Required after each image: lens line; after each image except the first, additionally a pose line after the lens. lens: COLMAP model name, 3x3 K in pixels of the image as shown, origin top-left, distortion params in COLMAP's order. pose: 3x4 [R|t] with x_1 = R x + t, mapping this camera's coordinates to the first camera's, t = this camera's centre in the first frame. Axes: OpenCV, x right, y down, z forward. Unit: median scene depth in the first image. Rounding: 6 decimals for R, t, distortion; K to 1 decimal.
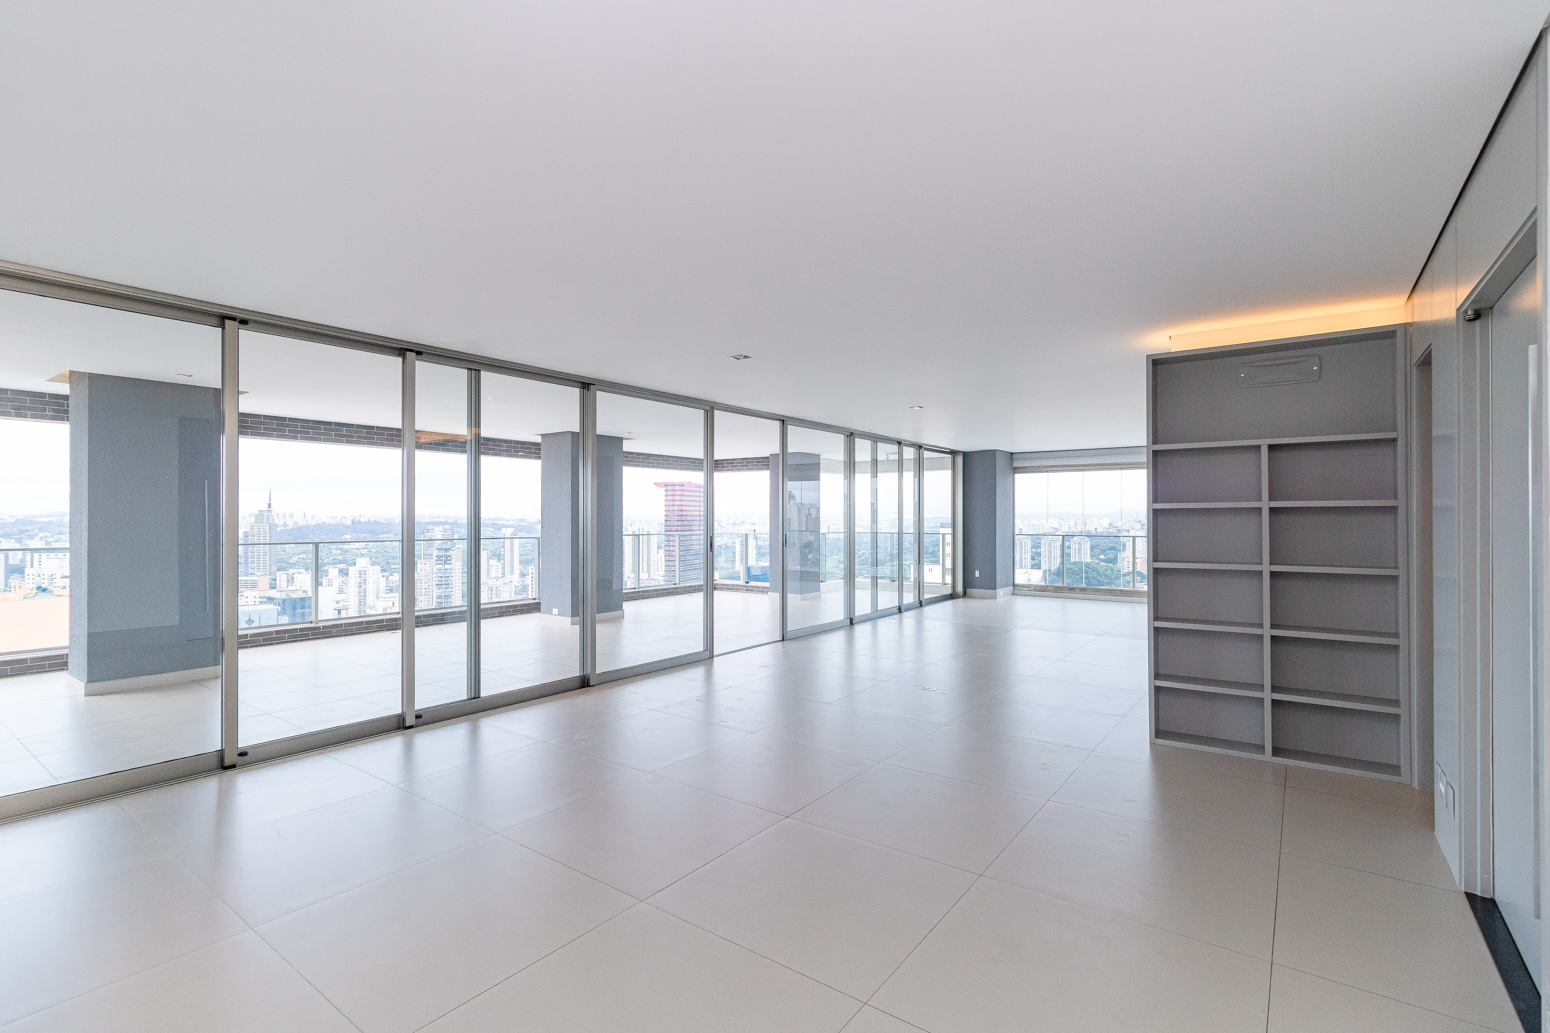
lens RADIAL K [[709.6, 0, 779.1], [0, 709.6, 513.9], [0, 0, 1]] dist [0.000752, 0.000133]
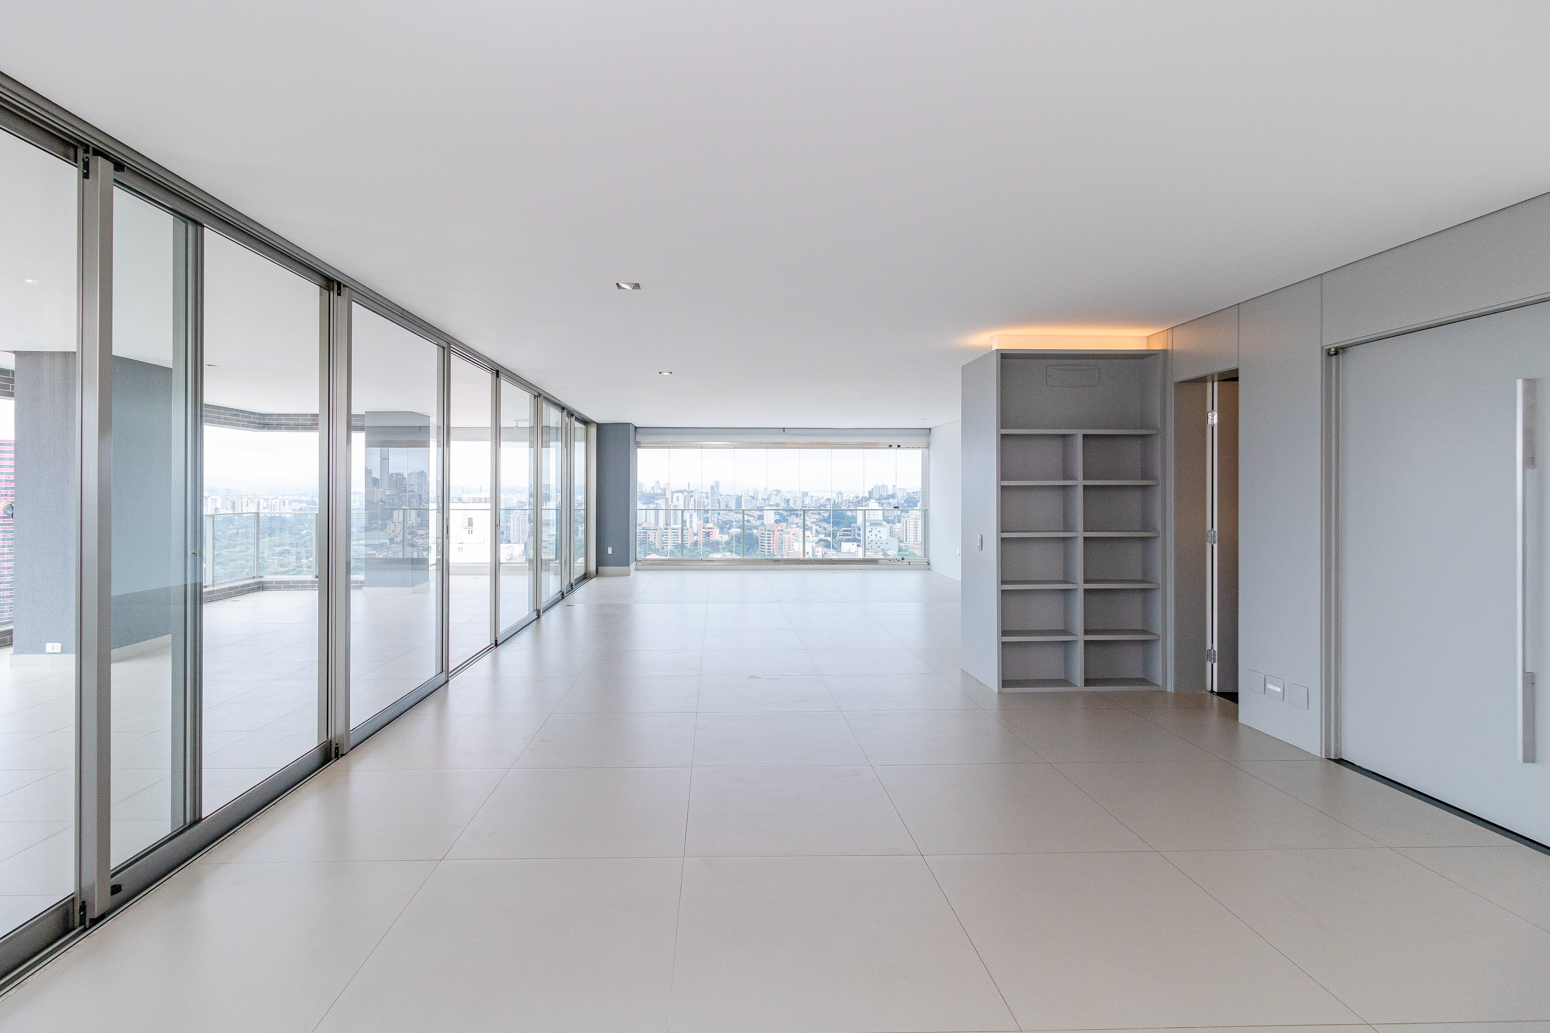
lens RADIAL K [[718.3, 0, 723.6], [0, 718.3, 492.0], [0, 0, 1]] dist [0.000561, 0.000156]
pose [[0.791387, 0.000928, 0.611315, -0.253833], [-0.004261, 0.999983, 0.003998, 0.000221], [-0.611301, -0.005769, 0.791377, 0.177630]]
